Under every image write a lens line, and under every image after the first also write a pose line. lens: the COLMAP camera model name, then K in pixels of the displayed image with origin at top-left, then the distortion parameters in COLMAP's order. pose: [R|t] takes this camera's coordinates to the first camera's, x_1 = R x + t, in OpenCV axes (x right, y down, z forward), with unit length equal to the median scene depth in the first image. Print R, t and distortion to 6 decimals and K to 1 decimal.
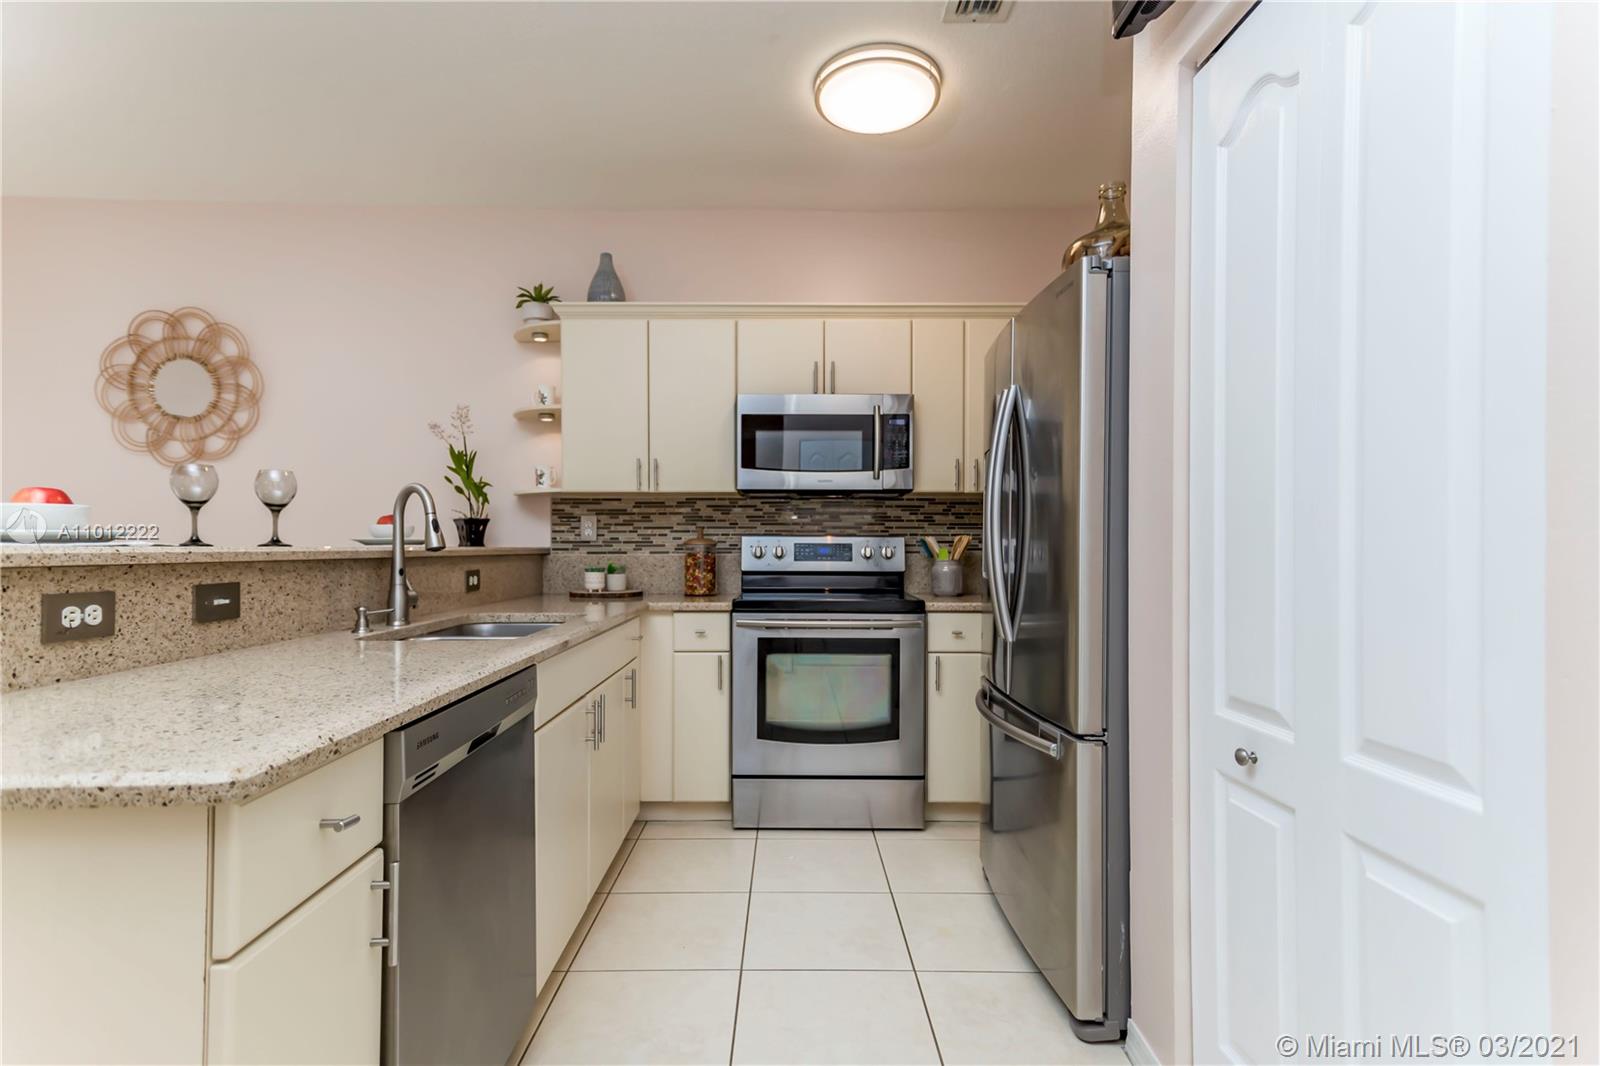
lens RADIAL K [[785.7, 0, 803.1], [0, 785.7, 546.0], [0, 0, 1]] dist [0.026859, 0.001941]
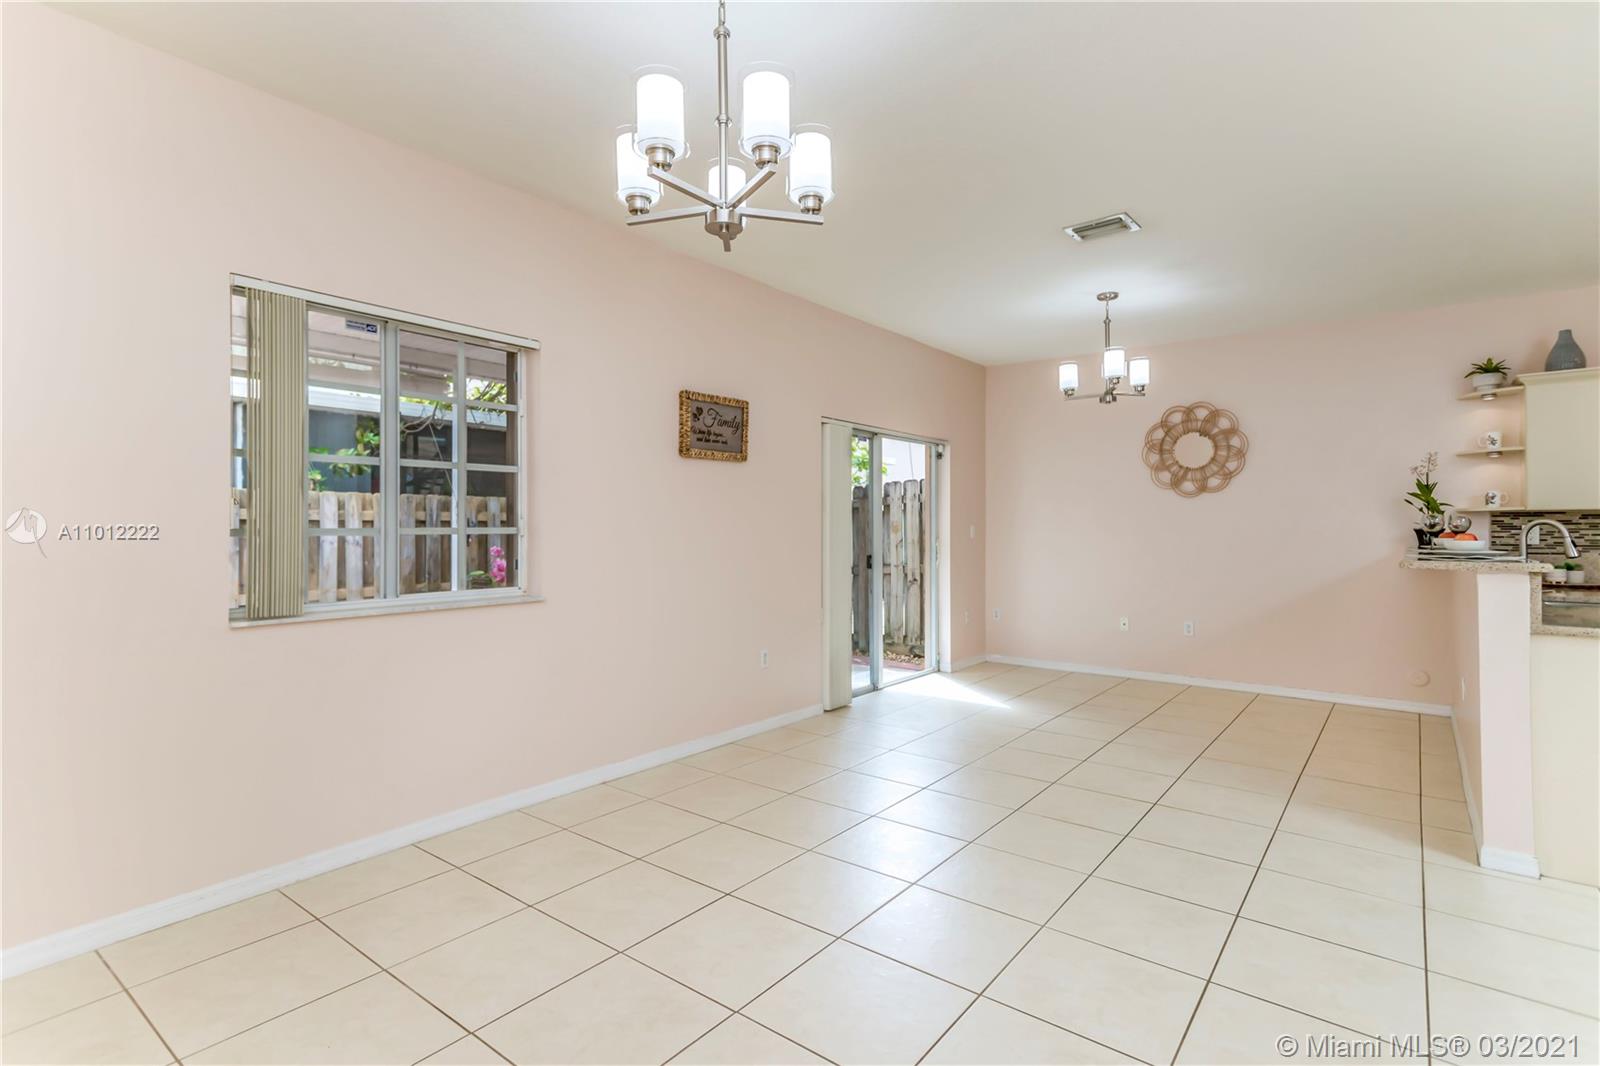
lens RADIAL K [[785.7, 0, 787.7], [0, 785.7, 520.0], [0, 0, 1]] dist [0.026859, 0.001941]
pose [[0.776697, -0.004447, -0.629859, -0.405291], [-0.001490, 0.999959, -0.008896, -0.034960], [0.629872, 0.007848, 0.776659, -0.865415]]
